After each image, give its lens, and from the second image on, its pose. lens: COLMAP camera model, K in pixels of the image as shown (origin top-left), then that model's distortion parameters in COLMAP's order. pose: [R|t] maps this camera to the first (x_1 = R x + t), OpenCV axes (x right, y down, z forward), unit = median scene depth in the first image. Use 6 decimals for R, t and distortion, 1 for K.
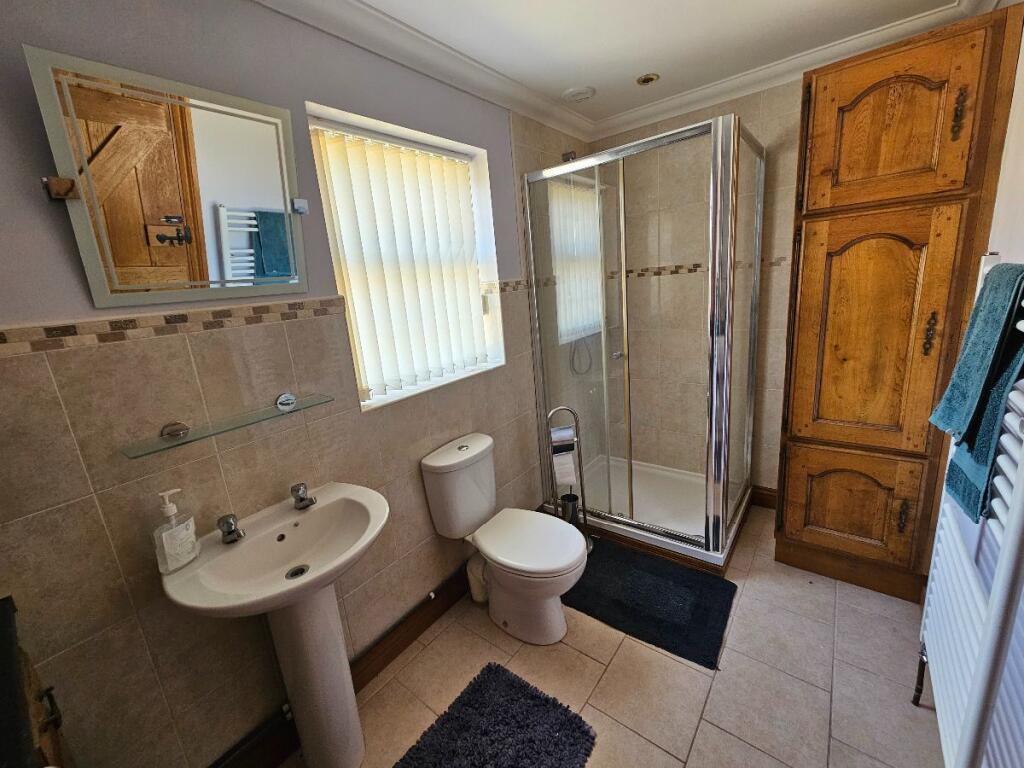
lens RADIAL K [[419.0, 0, 509.5], [0, 419.0, 382.7], [0, 0, 1]] dist [-0.000933, -0.002355]
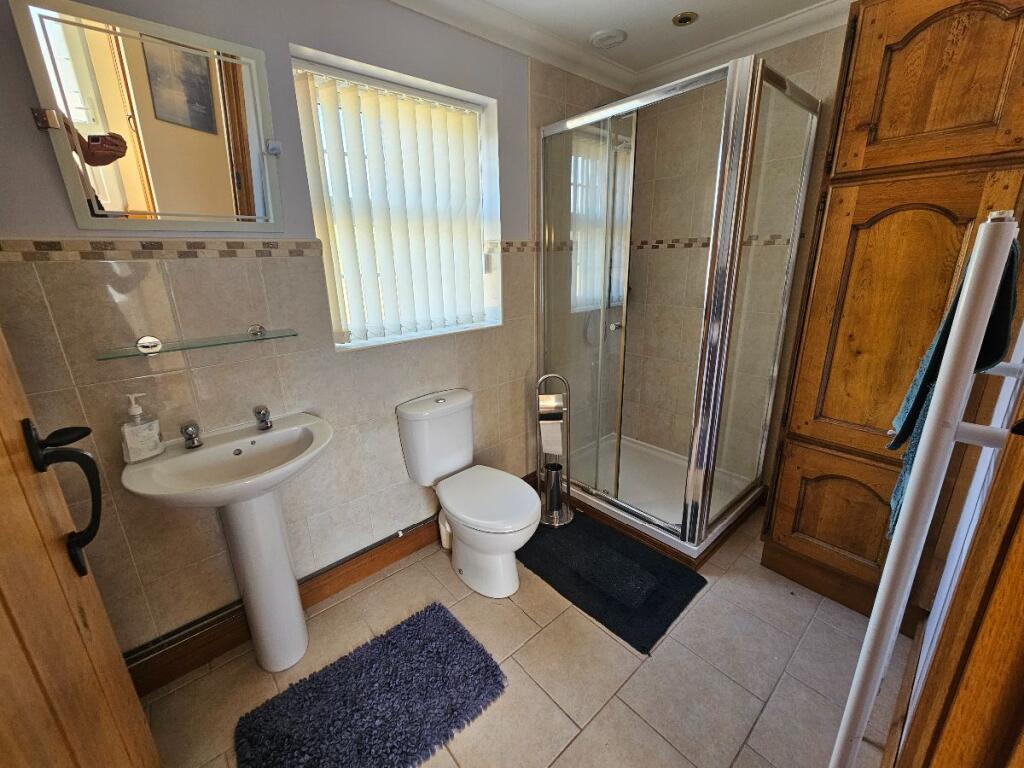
lens RADIAL K [[419.0, 0, 507.8], [0, 419.0, 383.1], [0, 0, 1]] dist [-0.000933, -0.002355]
pose [[0.979939, 0.116484, -0.161710, 0.237397], [-0.105338, 0.991536, 0.075895, 0.018969], [0.169182, -0.057338, 0.983916, 0.019916]]
